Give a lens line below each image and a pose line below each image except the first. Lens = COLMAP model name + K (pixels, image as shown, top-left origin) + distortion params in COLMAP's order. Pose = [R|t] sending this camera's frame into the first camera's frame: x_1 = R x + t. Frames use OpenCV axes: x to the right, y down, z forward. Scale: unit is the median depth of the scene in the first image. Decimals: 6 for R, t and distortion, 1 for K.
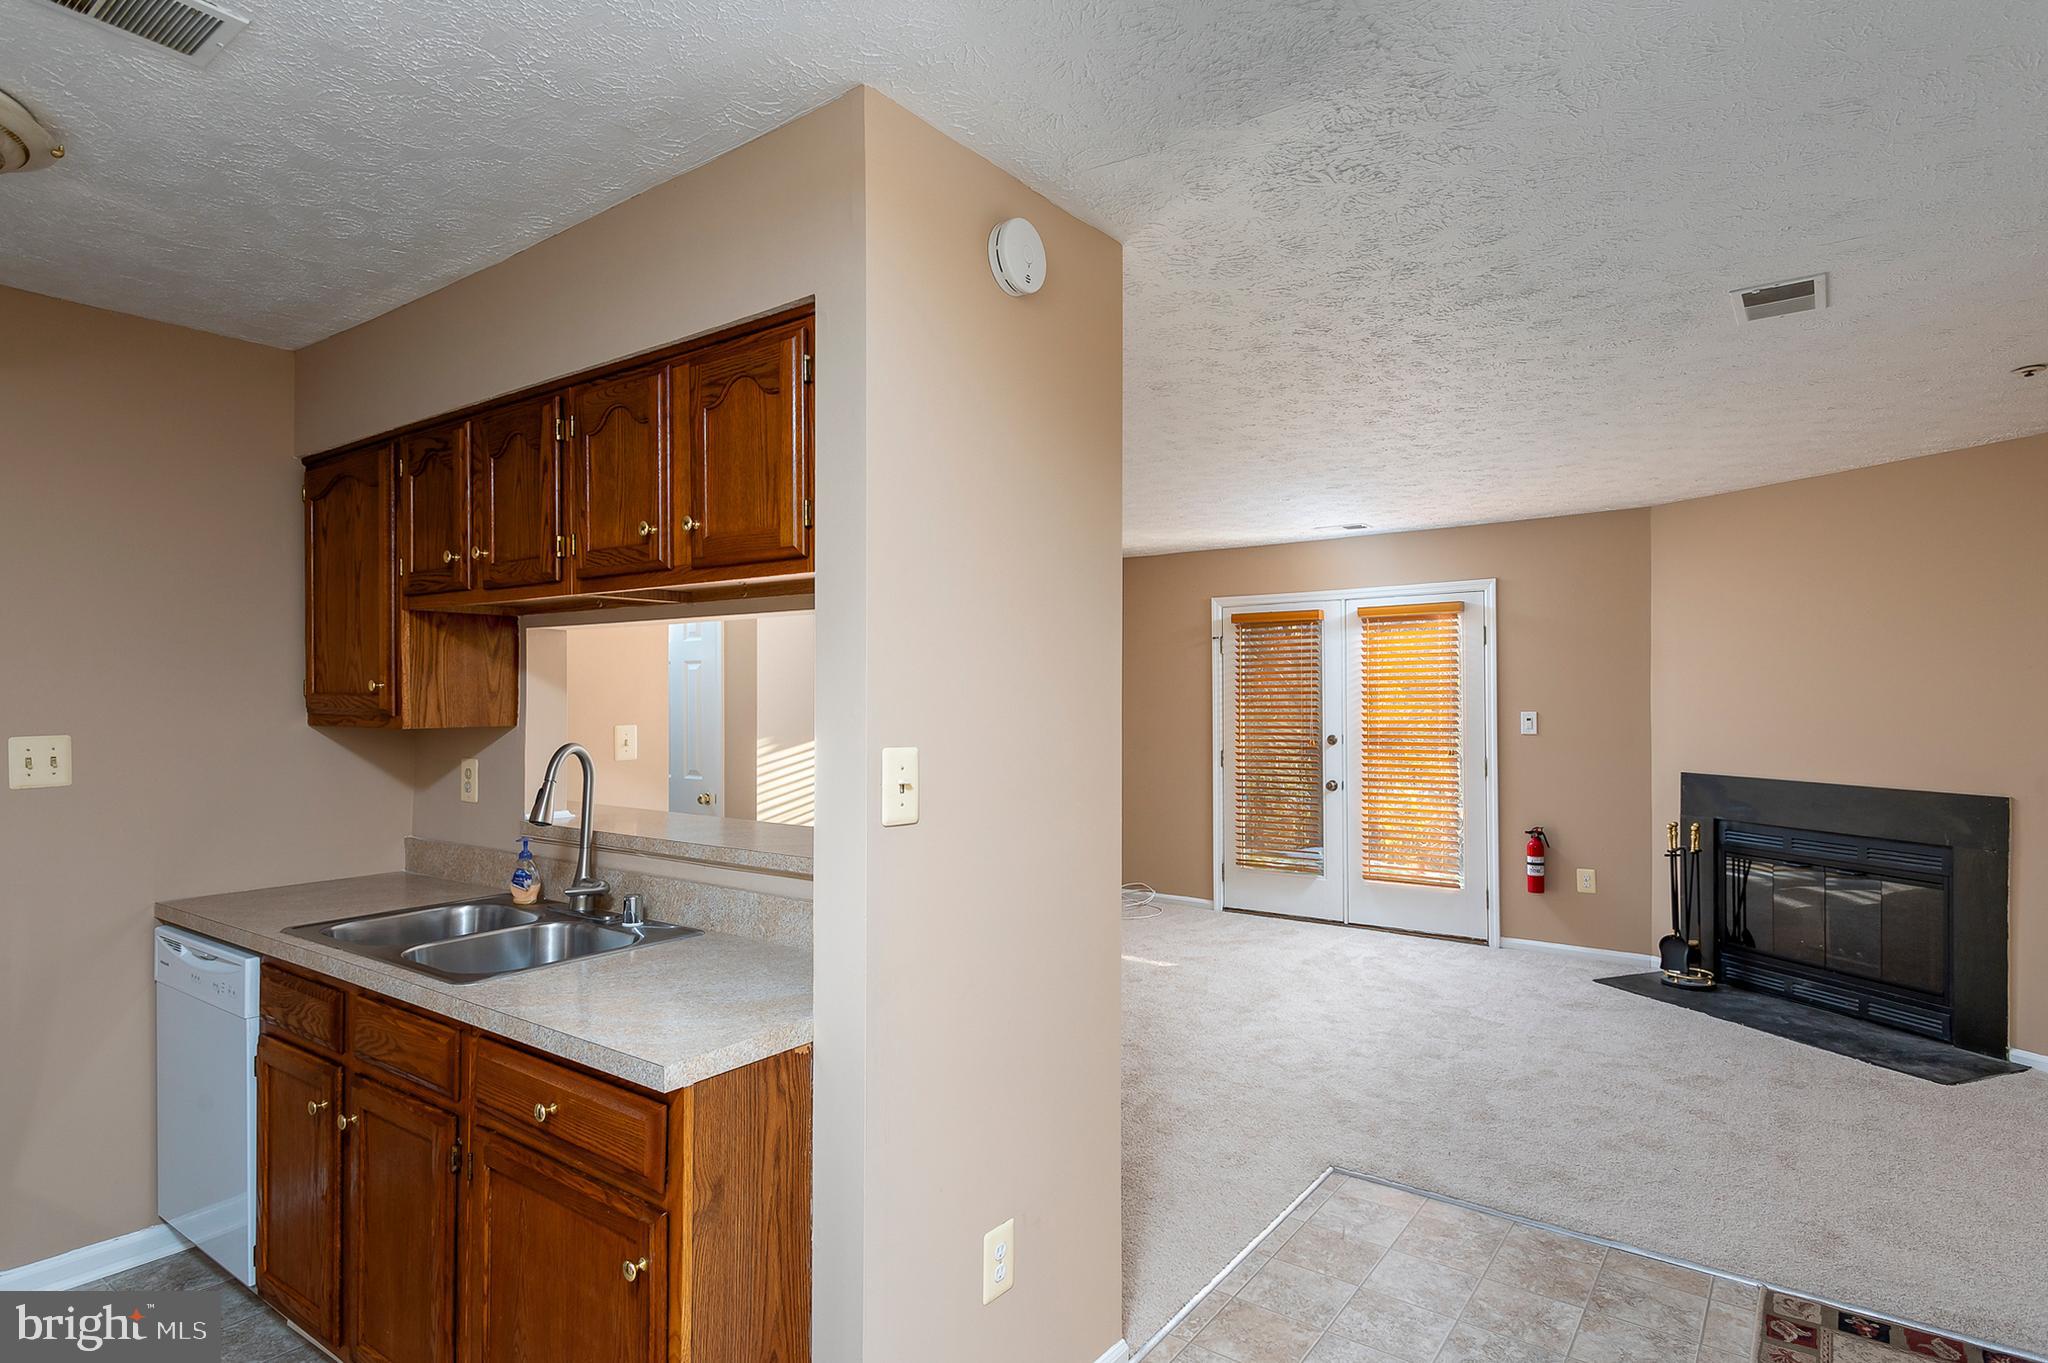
lens RADIAL K [[1065.3, 0, 1024.0], [0, 1065.3, 681.5], [0, 0, 1]] dist [0.000650, 0.001063]
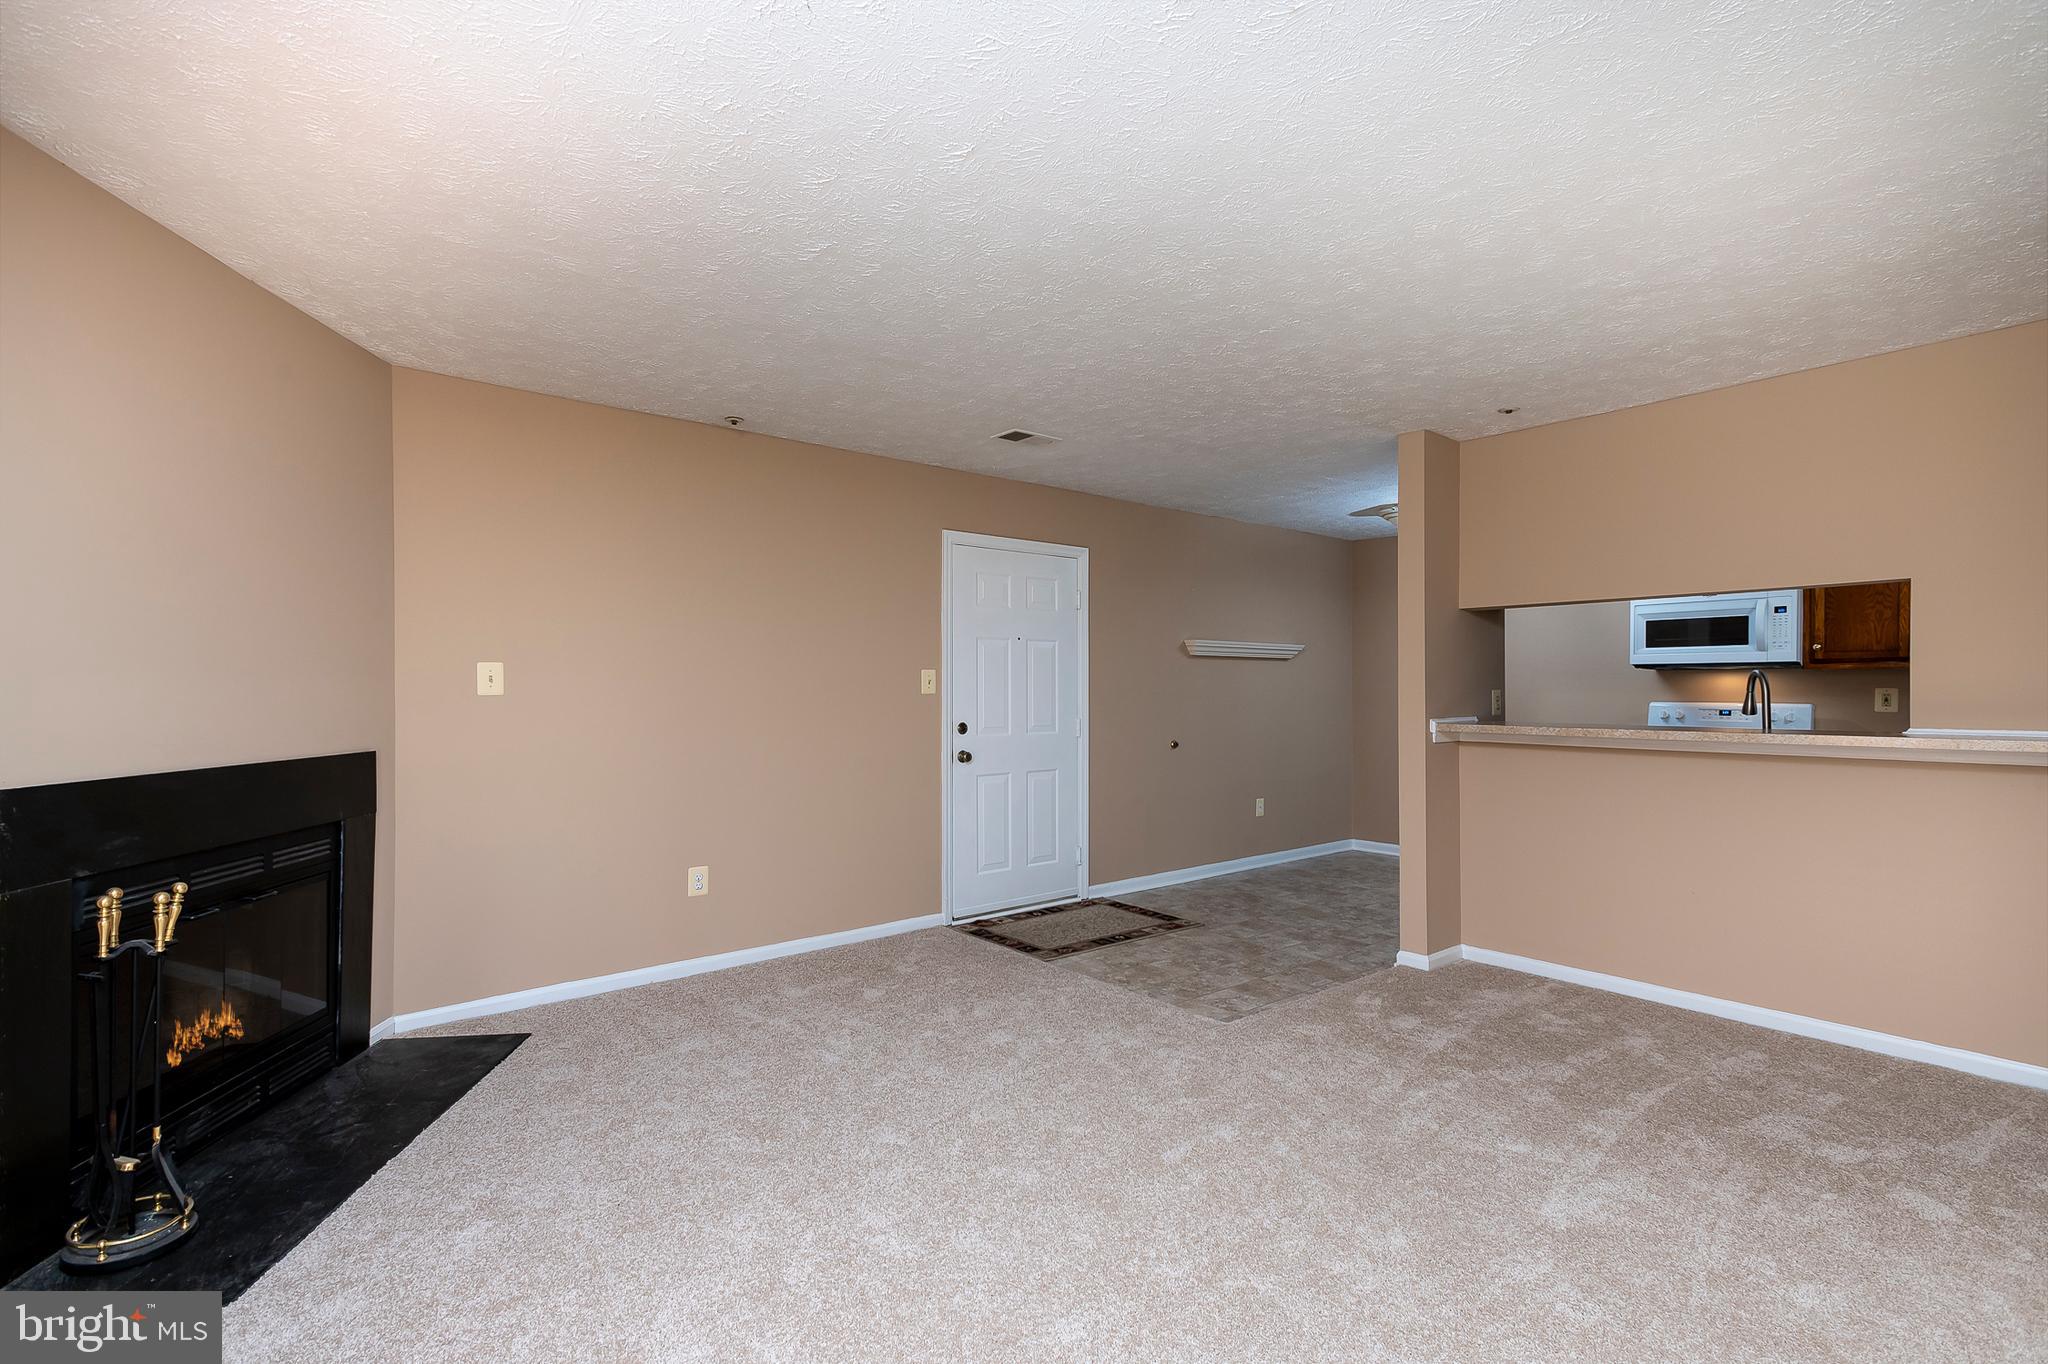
lens RADIAL K [[980.6, 0, 1024.0], [0, 980.6, 682.0], [0, 0, 1]] dist [0.003468, -0.000033]
pose [[-0.971816, 0.006013, 0.235665, 0.151432], [0.001309, 0.999797, -0.020111, 0.053010], [-0.235739, -0.019235, -0.971626, 1.318499]]
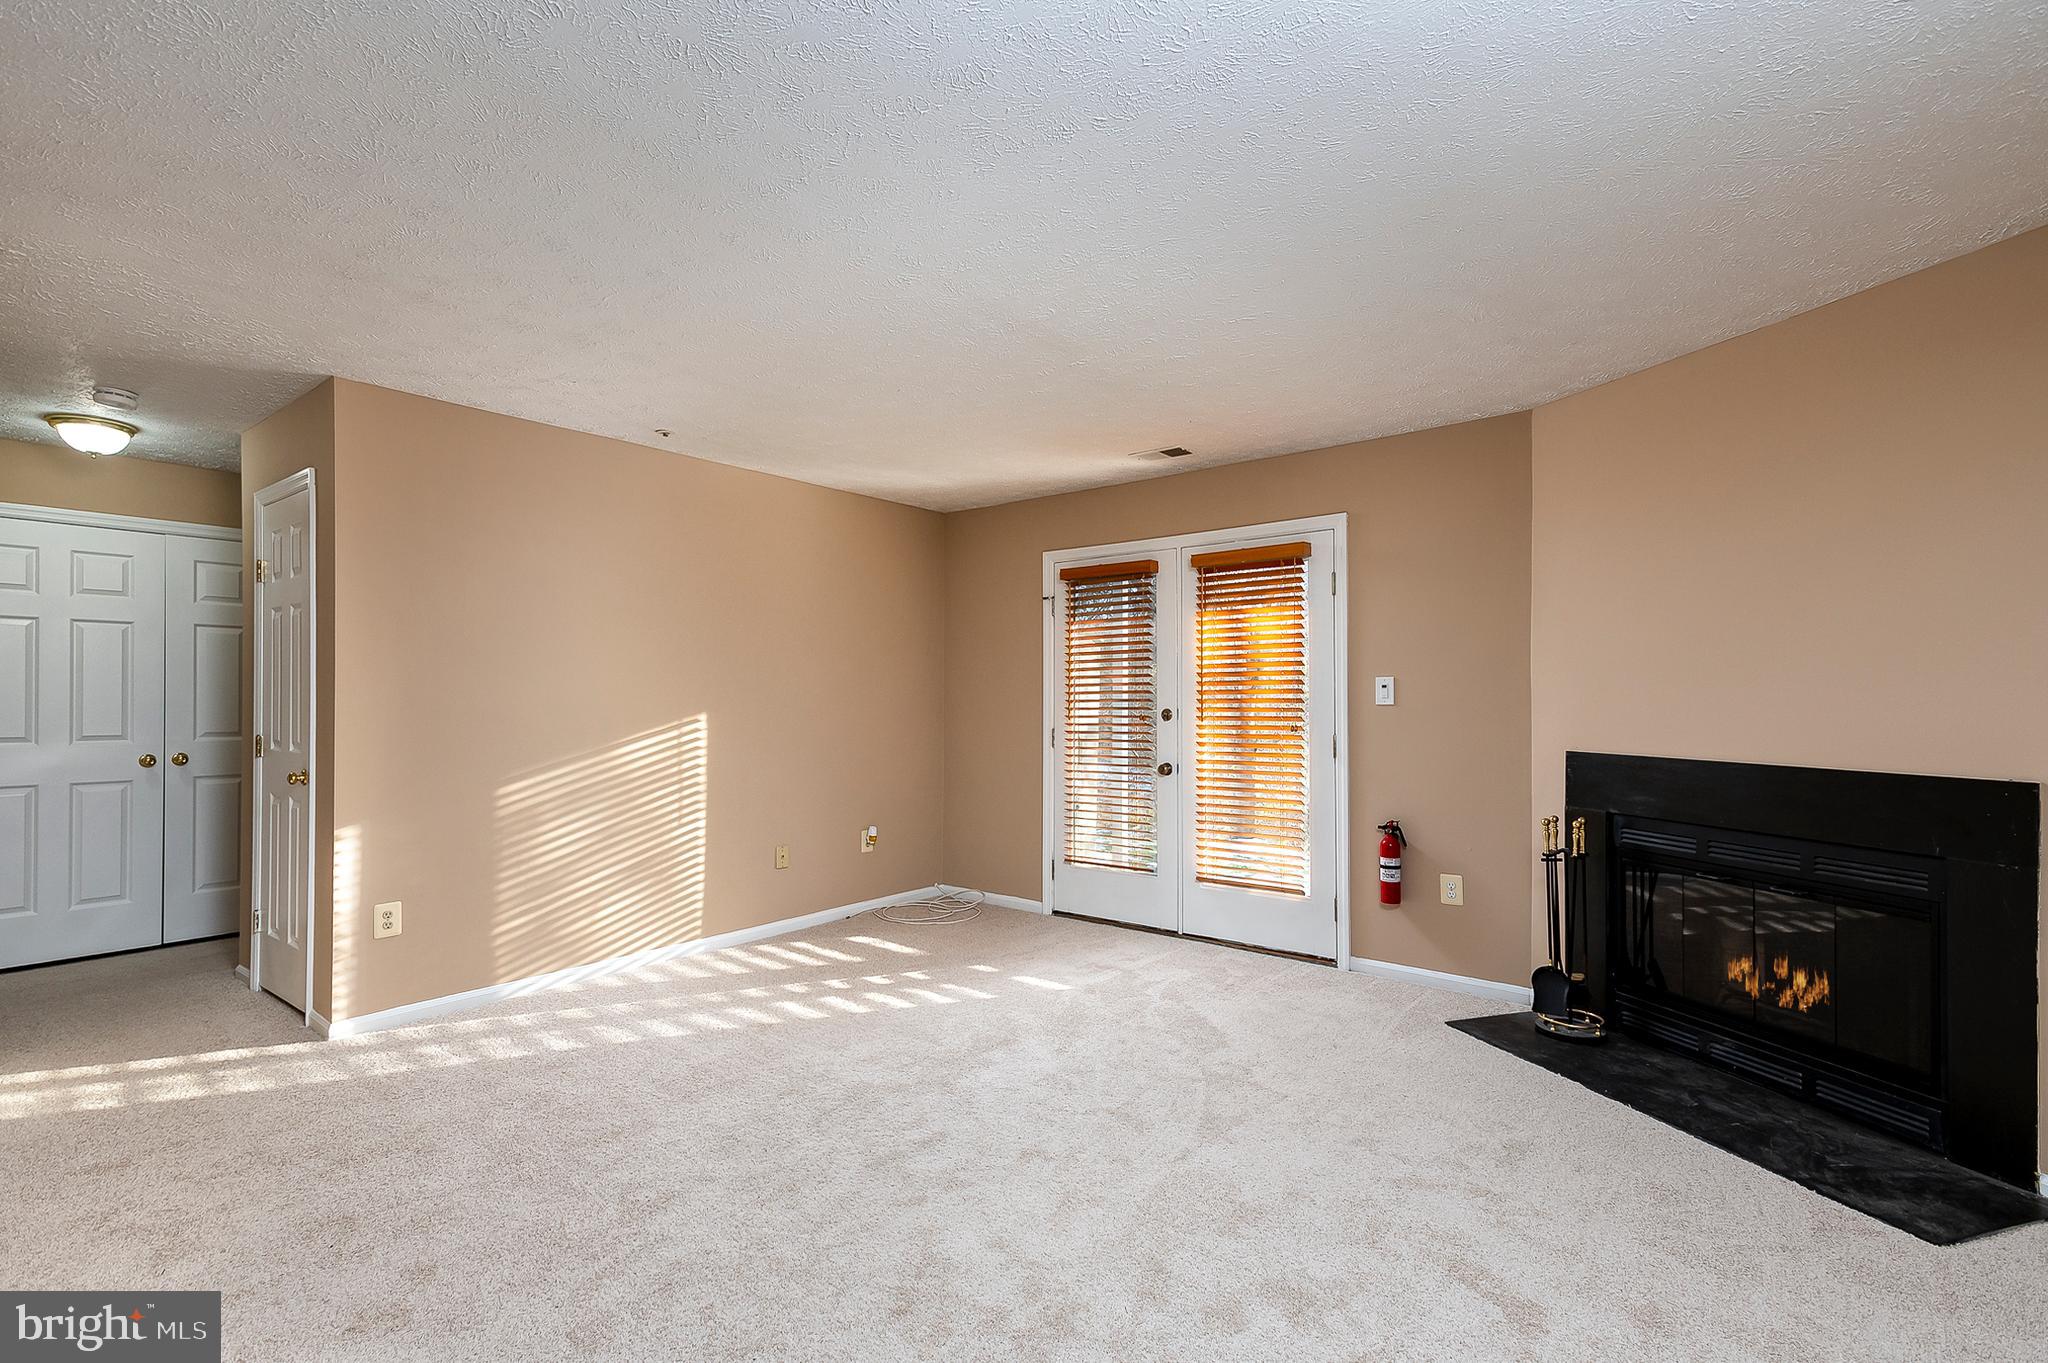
lens RADIAL K [[964.7, 0, 1024.0], [0, 964.7, 681.5], [0, 0, 1]] dist [0.021213, -0.000601]
pose [[0.999558, 0.002894, -0.029600, 0.256937], [-0.002923, 0.999995, -0.000946, 0.038256], [0.029597, 0.001032, 0.999561, 0.301757]]
